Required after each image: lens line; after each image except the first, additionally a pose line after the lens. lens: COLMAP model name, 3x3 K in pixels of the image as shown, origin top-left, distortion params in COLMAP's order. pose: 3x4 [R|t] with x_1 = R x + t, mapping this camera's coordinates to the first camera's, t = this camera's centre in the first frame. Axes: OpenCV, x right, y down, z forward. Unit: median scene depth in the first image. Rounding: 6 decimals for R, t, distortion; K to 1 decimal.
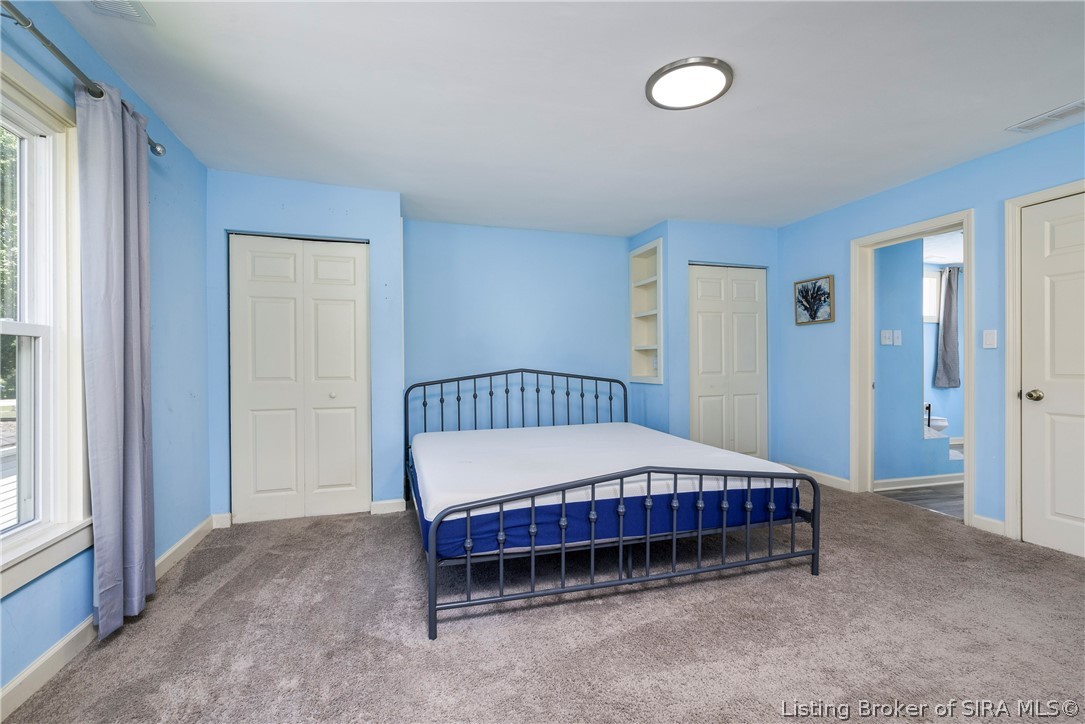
lens RADIAL K [[513.9, 0, 540.9], [0, 513.9, 363.7], [0, 0, 1]] dist [-0.000815, -0.000005]
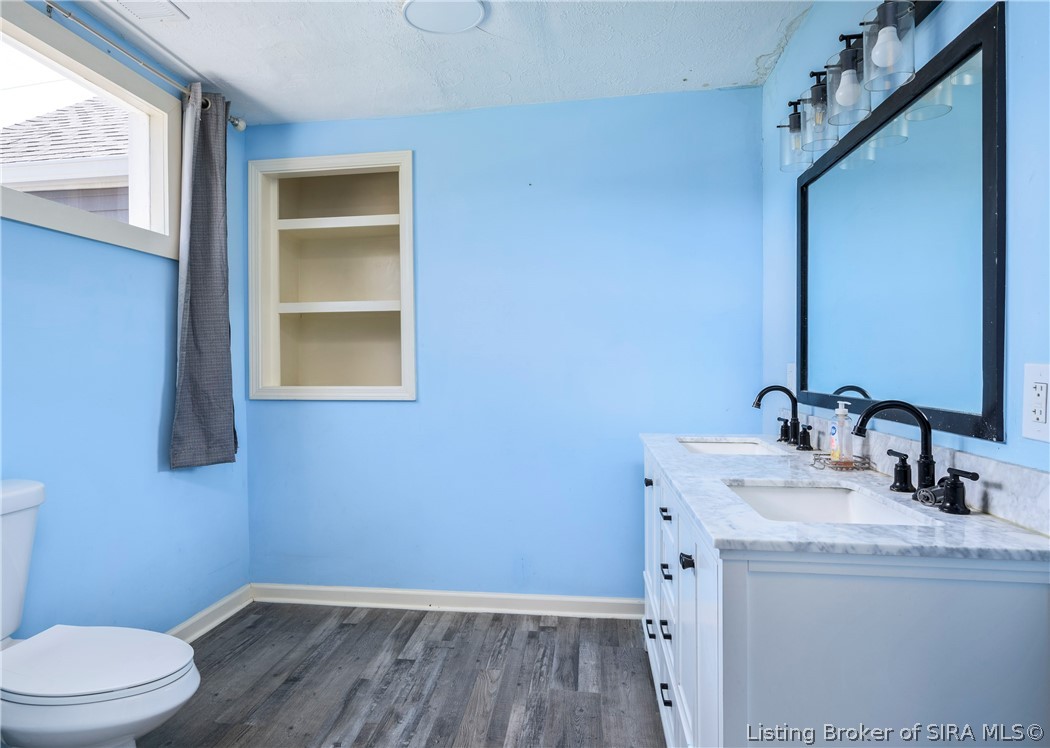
lens RADIAL K [[608.3, 0, 520.7], [0, 608.3, 372.6], [0, 0, 1]] dist [-0.000821, -0.000090]
pose [[0.390064, -0.014440, 0.920675, 0.517324], [0.011299, 0.999877, 0.010895, -0.011755], [-0.920718, 0.006153, 0.390179, 0.666776]]
